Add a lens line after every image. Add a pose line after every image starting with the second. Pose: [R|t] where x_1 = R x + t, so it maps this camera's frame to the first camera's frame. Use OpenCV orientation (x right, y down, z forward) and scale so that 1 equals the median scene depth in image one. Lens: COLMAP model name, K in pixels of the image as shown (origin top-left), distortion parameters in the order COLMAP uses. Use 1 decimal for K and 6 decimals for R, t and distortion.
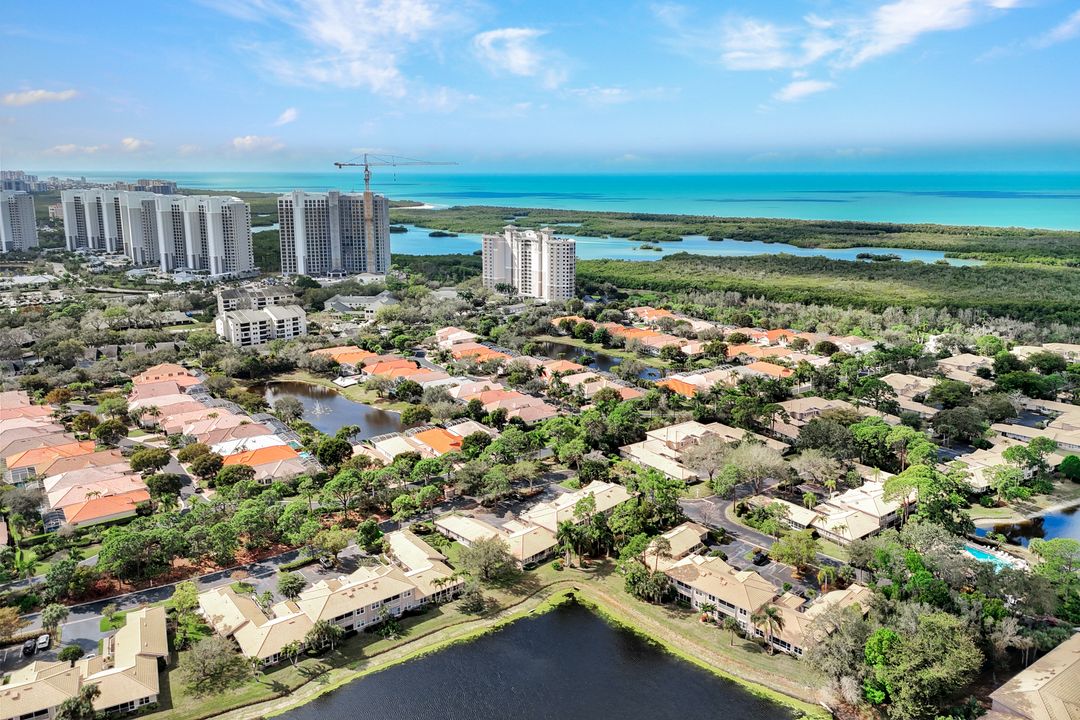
lens RADIAL K [[812.7, 0, 540.0], [0, 812.7, 360.0], [0, 0, 1]] dist [0.008378, 0.005504]
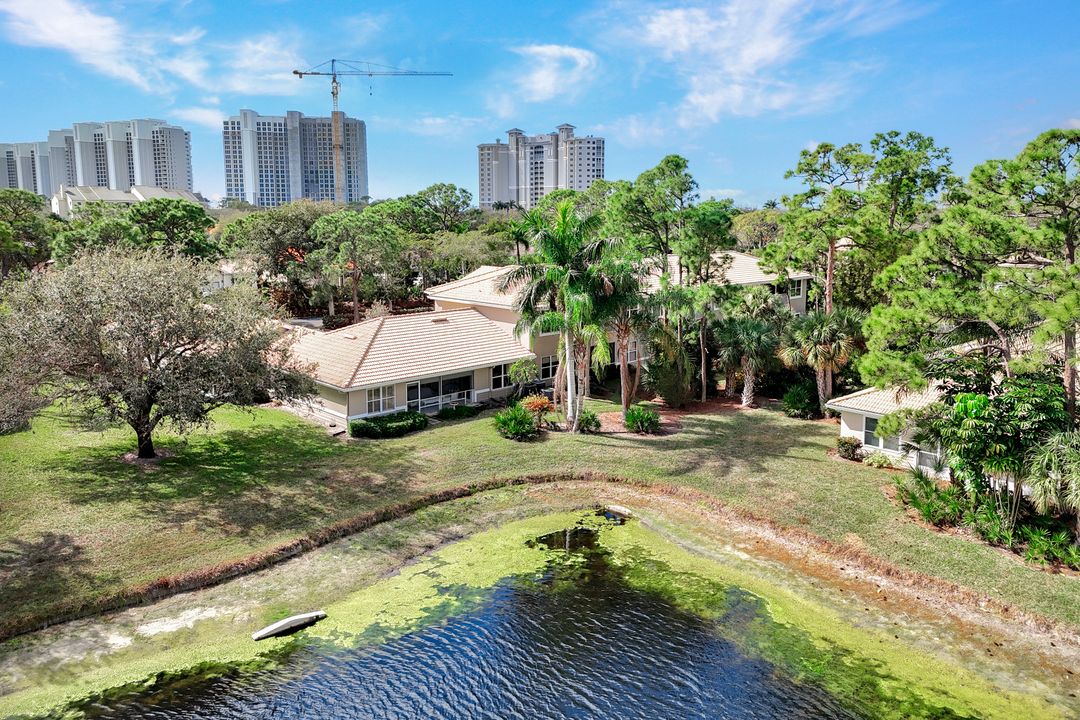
lens RADIAL K [[812.7, 0, 540.0], [0, 812.7, 360.0], [0, 0, 1]] dist [0.008378, 0.005504]
pose [[0.999379, 0.003907, -0.035008, 0.033193], [-0.006055, 0.998092, -0.061443, 0.244444], [0.034702, 0.061617, 0.997496, 0.773062]]
